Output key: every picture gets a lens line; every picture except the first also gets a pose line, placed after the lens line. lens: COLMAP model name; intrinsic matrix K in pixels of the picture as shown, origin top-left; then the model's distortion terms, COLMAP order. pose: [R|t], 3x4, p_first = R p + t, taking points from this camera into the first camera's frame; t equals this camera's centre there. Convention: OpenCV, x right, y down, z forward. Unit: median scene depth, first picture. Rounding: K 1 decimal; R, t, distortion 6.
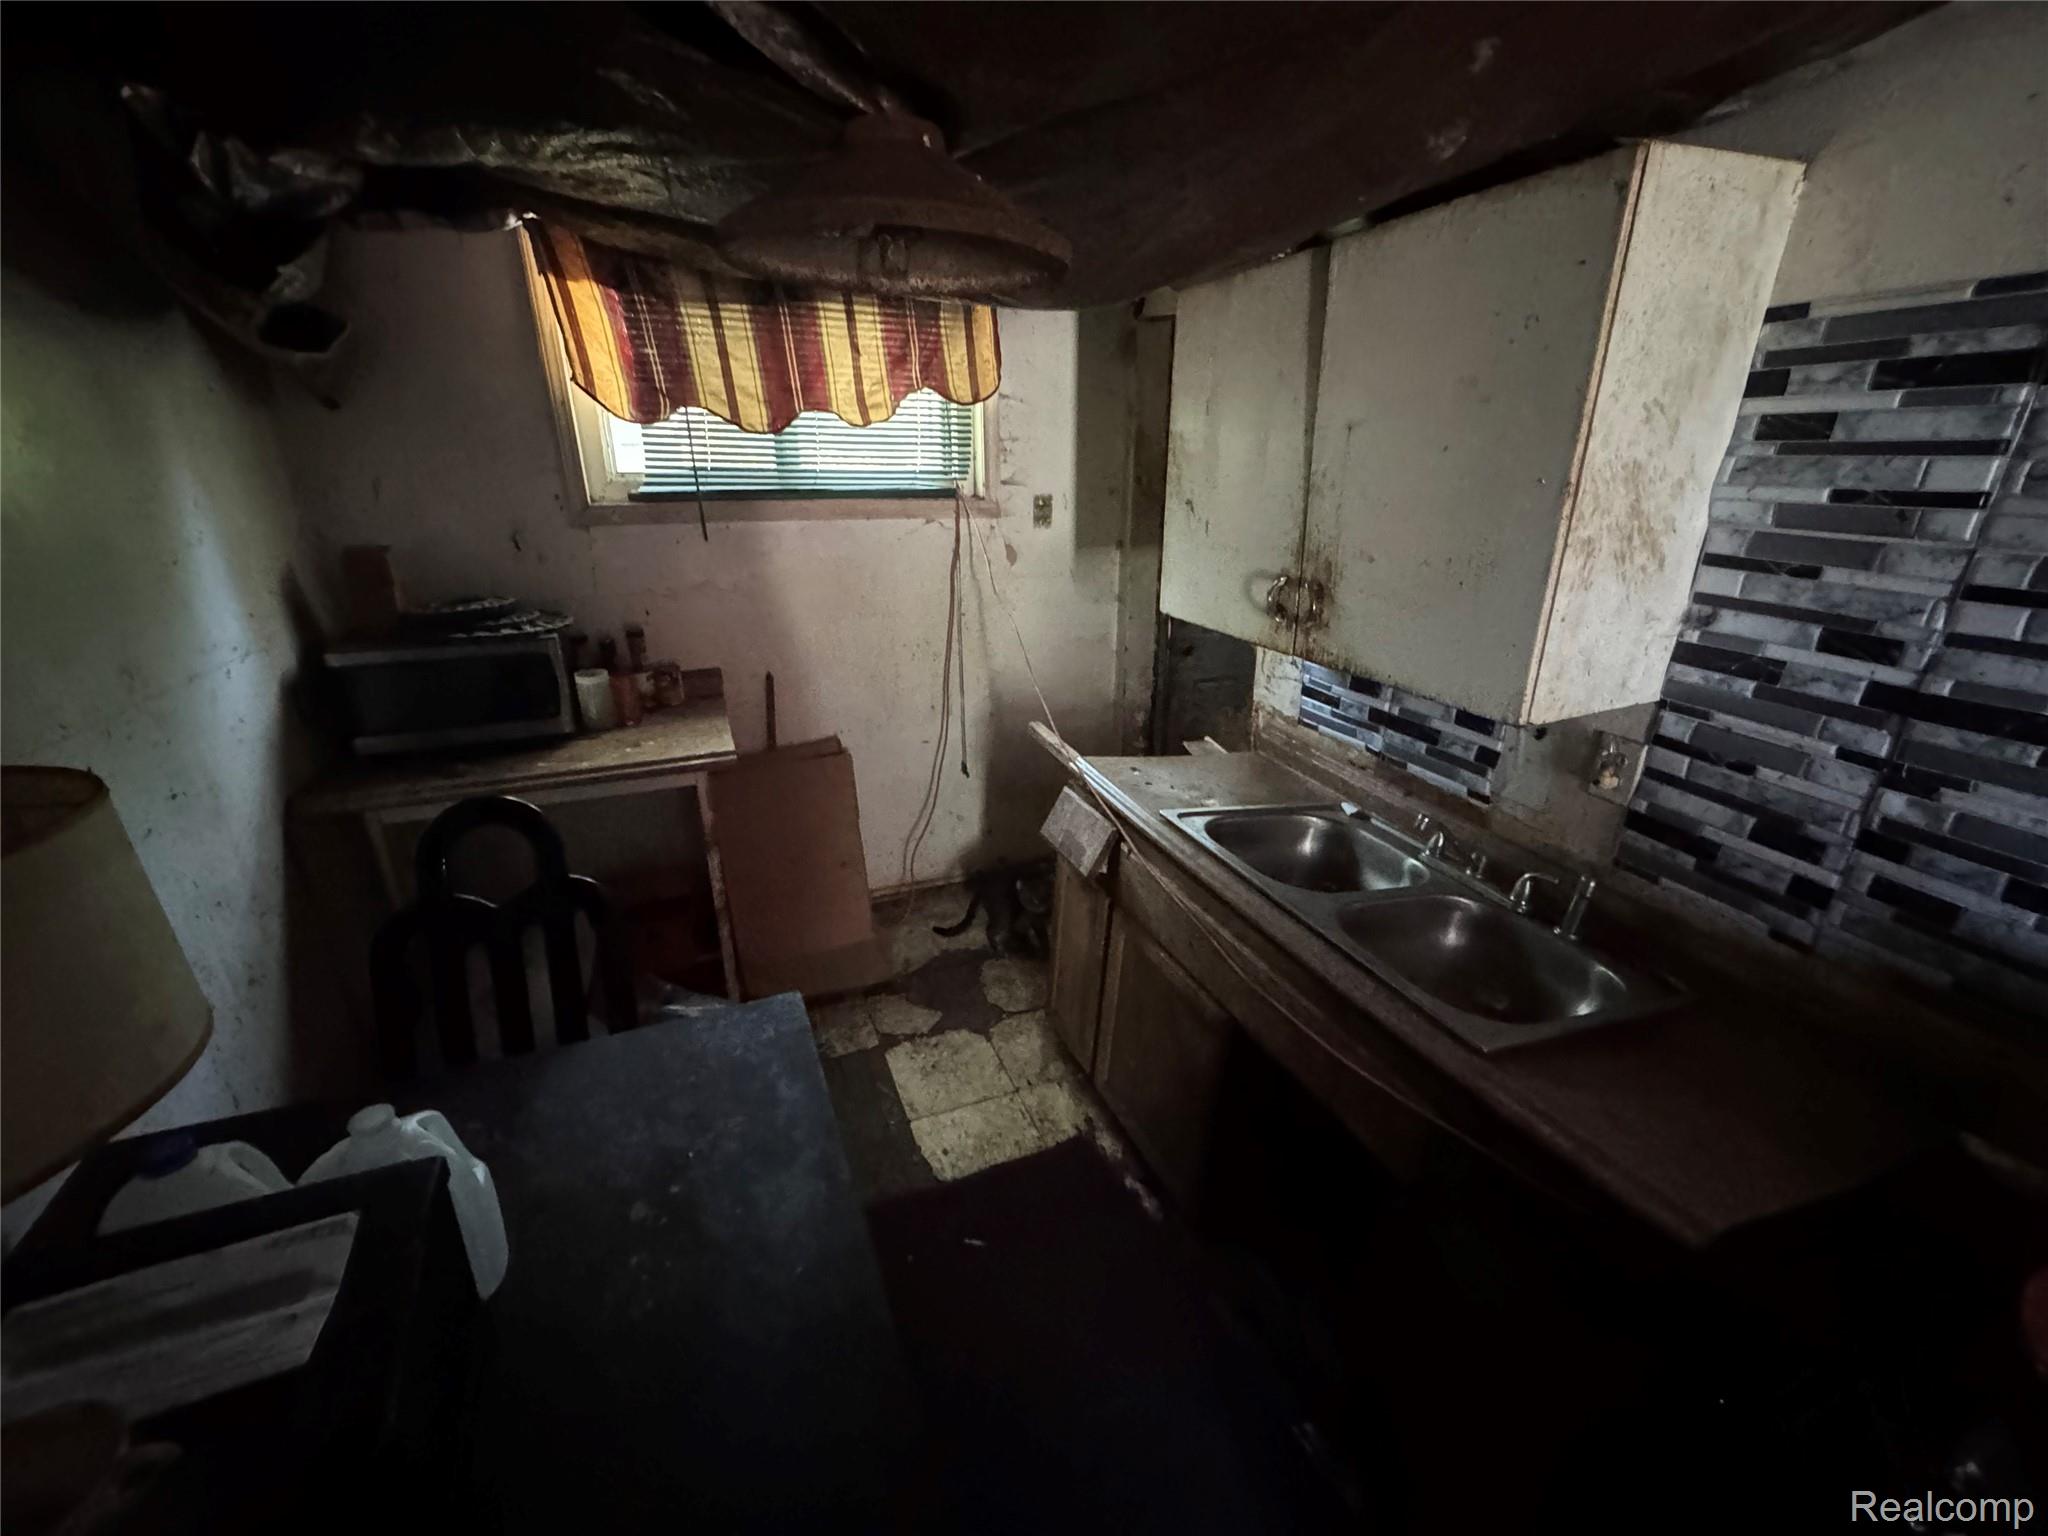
lens RADIAL K [[818.2, 0, 1024.0], [0, 818.2, 768.0], [0, 0, 1]] dist [-0.001343, -0.000603]
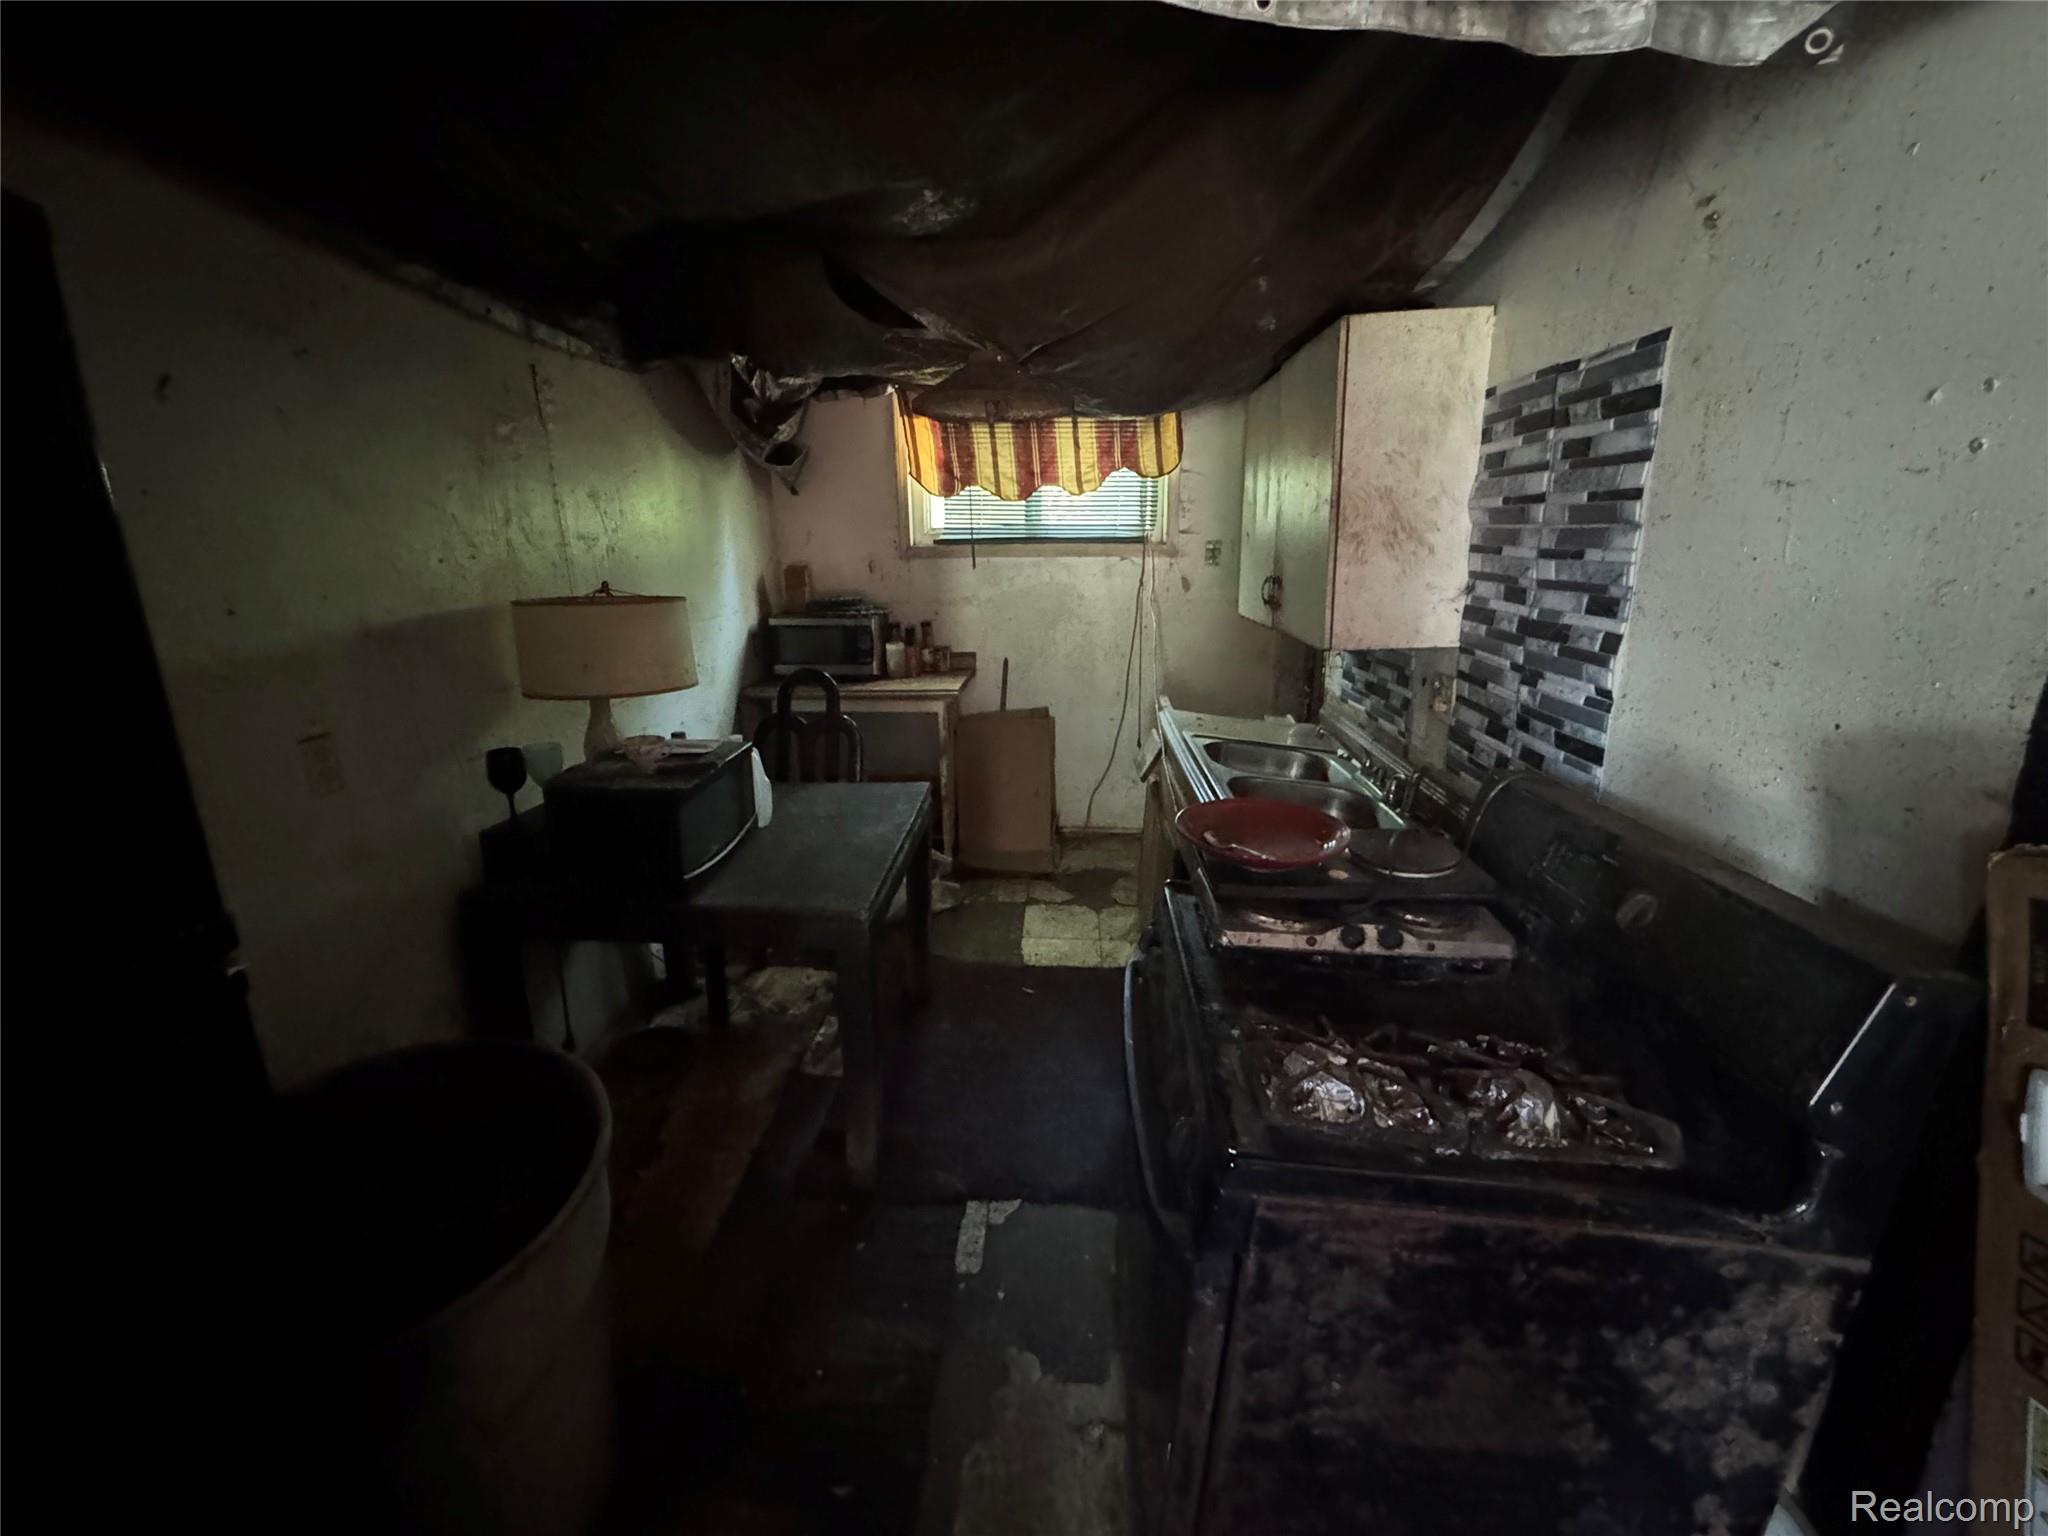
lens RADIAL K [[818.2, 0, 1024.0], [0, 818.2, 768.0], [0, 0, 1]] dist [-0.001343, -0.000603]
pose [[0.903092, 0.101693, -0.417234, 0.432570], [-0.139718, 0.988277, -0.061544, 0.202881], [0.406084, 0.113875, 0.906713, -0.379126]]
